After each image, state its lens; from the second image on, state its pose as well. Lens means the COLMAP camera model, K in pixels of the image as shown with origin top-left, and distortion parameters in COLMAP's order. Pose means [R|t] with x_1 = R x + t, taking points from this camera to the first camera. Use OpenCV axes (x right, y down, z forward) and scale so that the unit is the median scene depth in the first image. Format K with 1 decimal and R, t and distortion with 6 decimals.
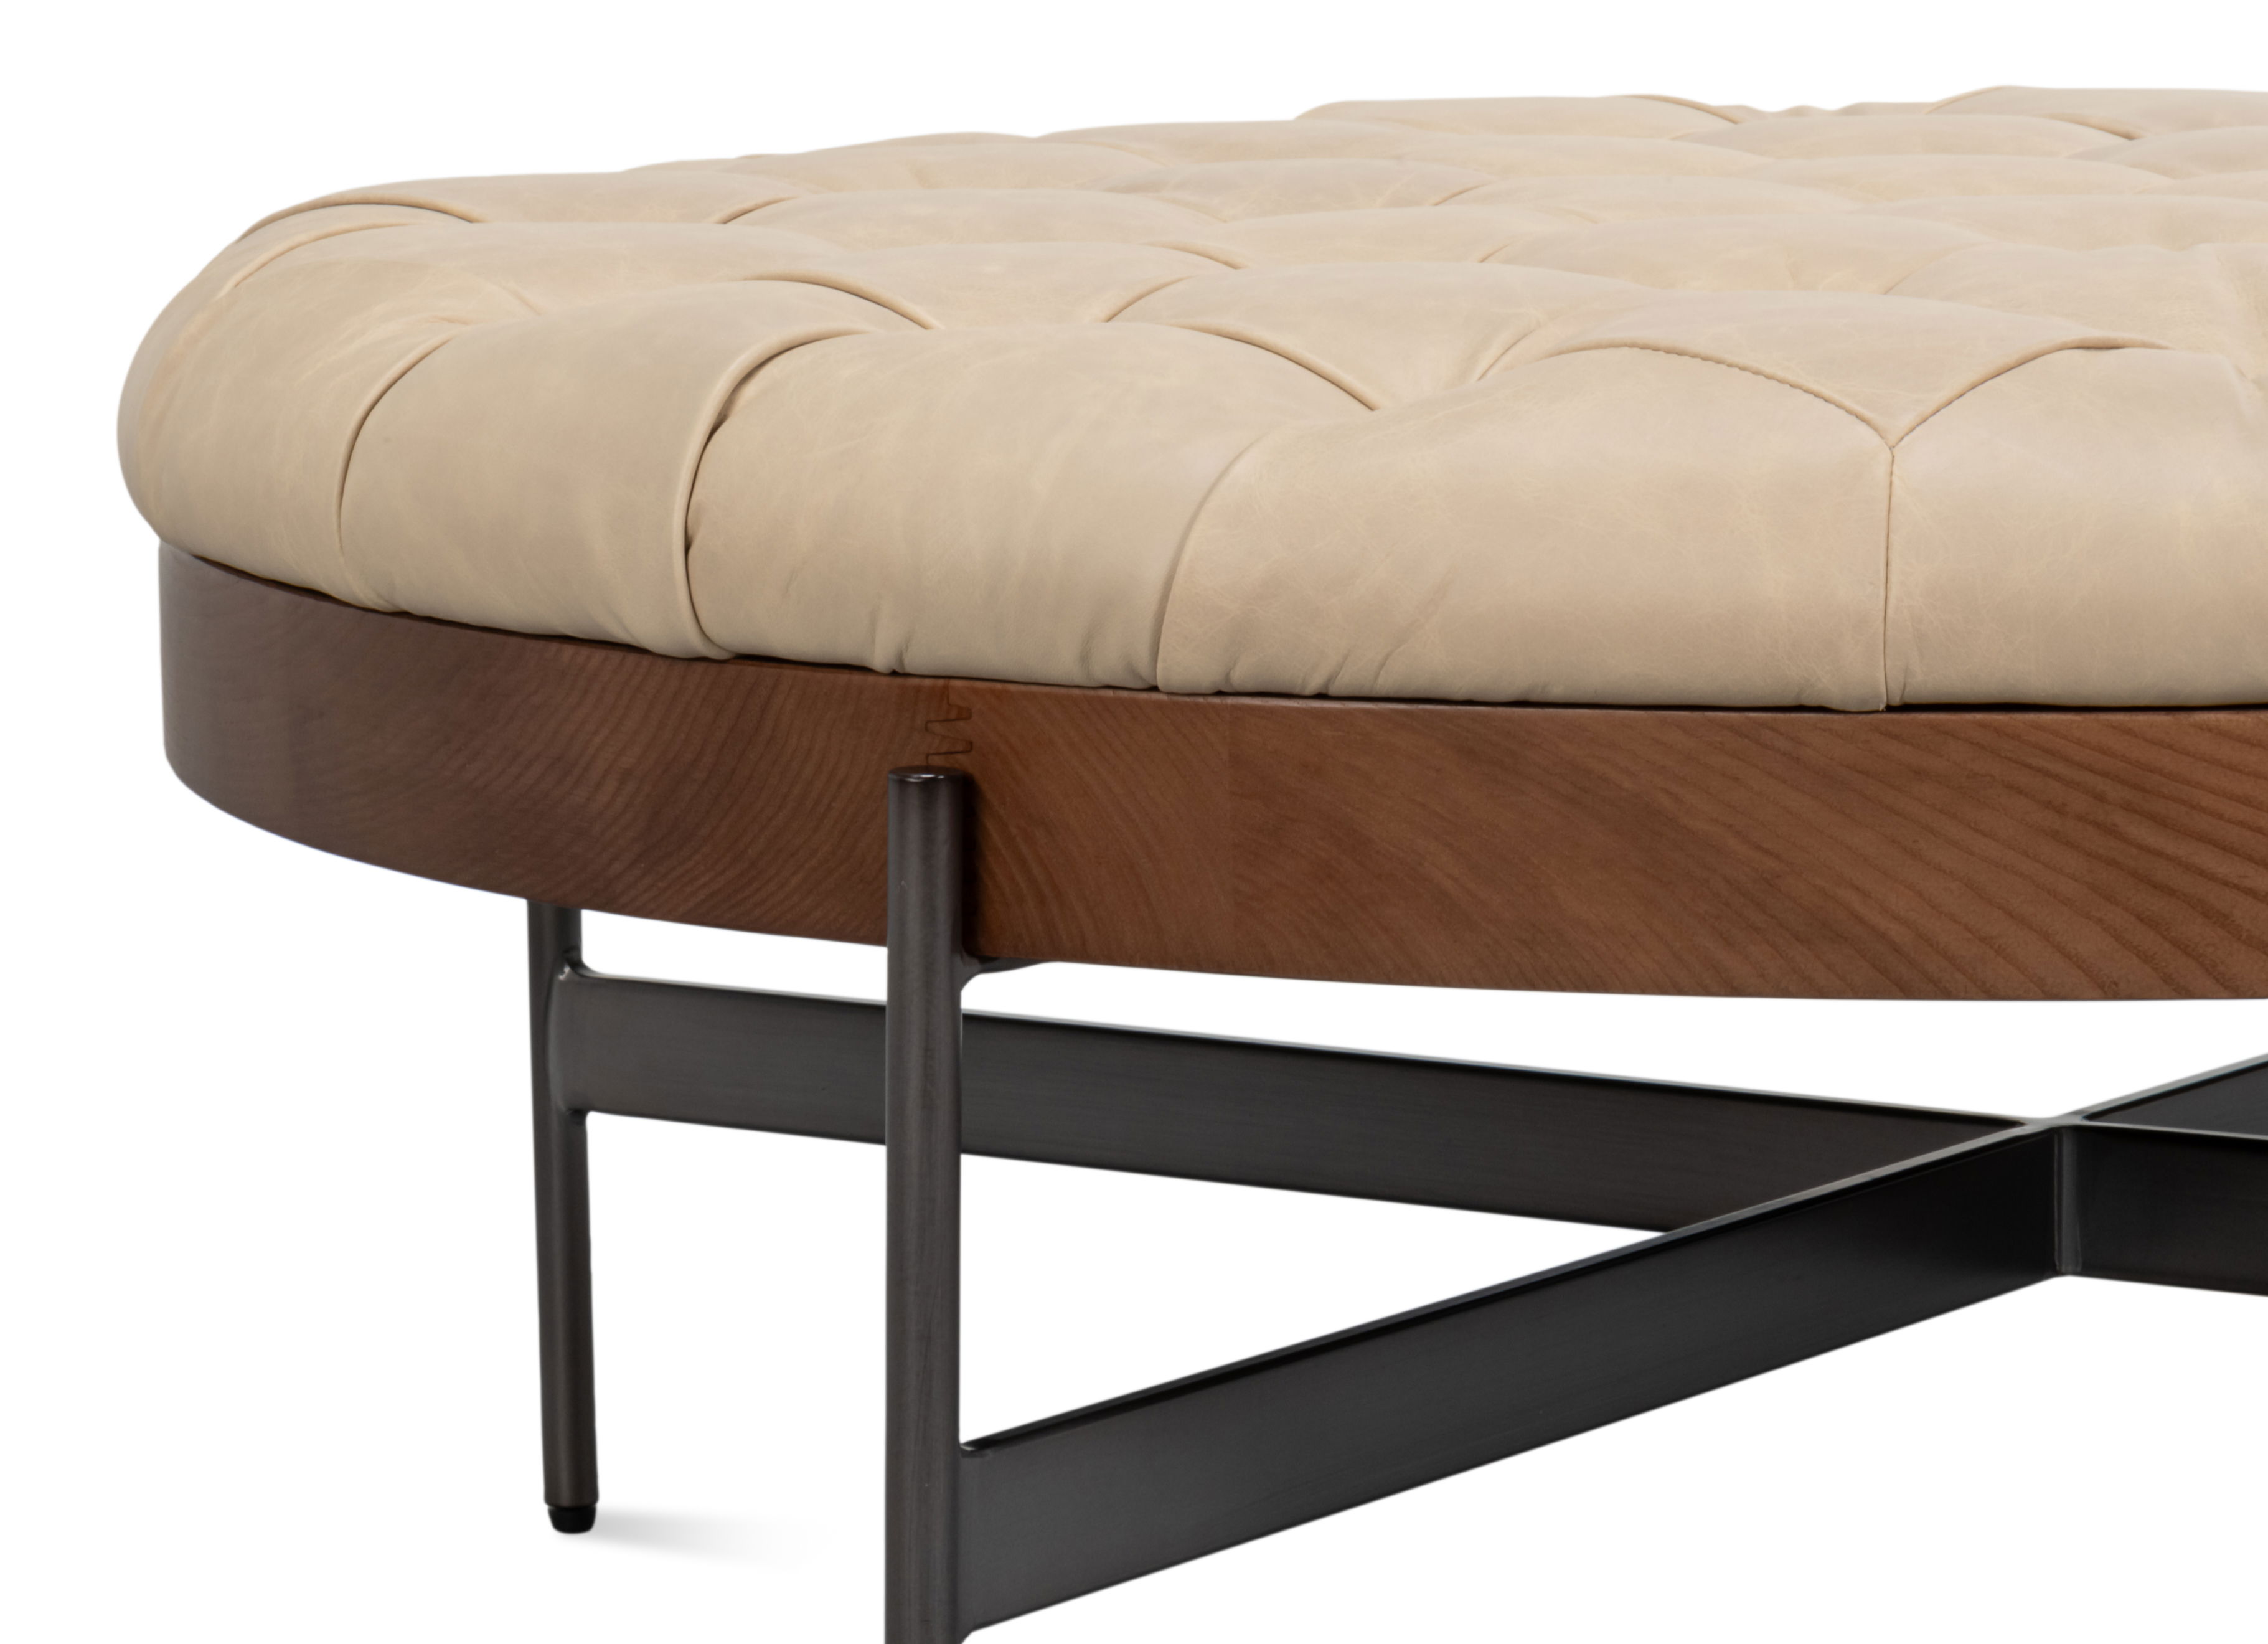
lens RADIAL K [[8825.1, 0, 1139.6], [0, 8825.1, 823.9], [0, 0, 1]] dist [-0.087612, 0.000000]
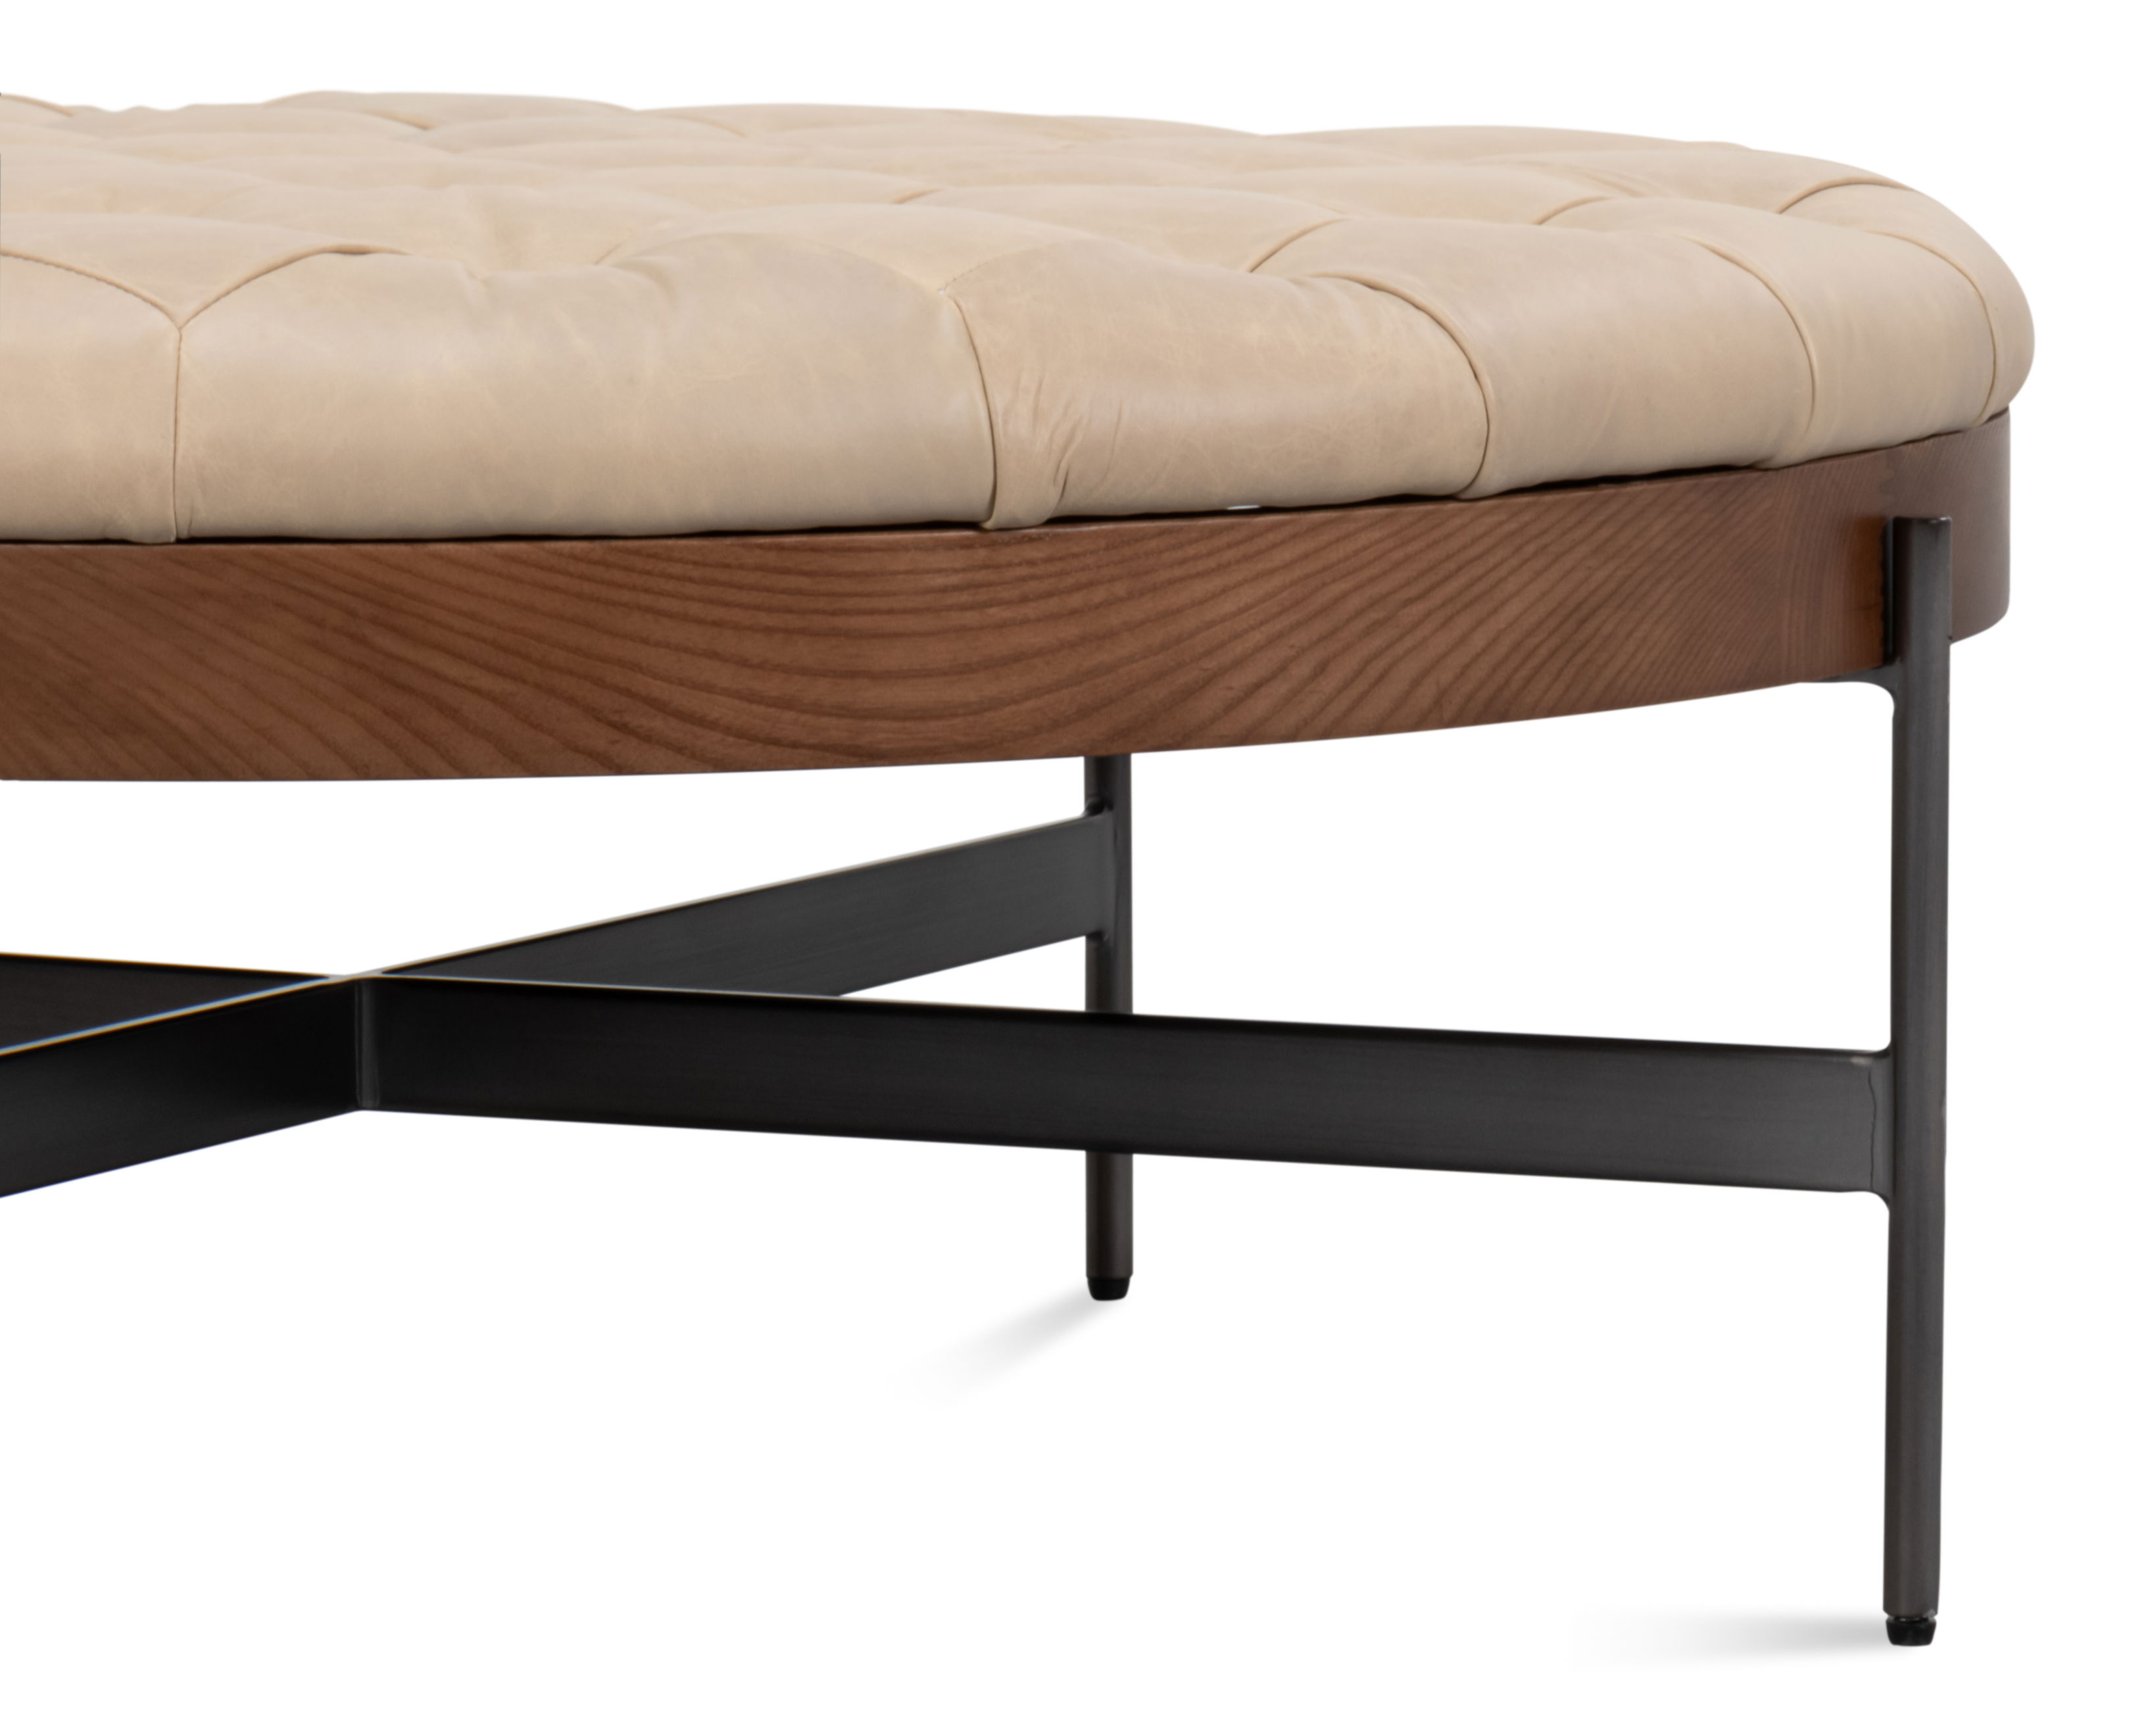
lens RADIAL K [[10209.6, 0, 1087.7], [0, 10209.6, 860.2], [0, 0, 1]] dist [0.263344, 0.000000]
pose [[0.987824, -0.003001, 0.155547, -0.011065], [0.006949, 0.999667, -0.024848, 0.066068], [-0.155421, 0.025626, 0.987516, -0.410931]]
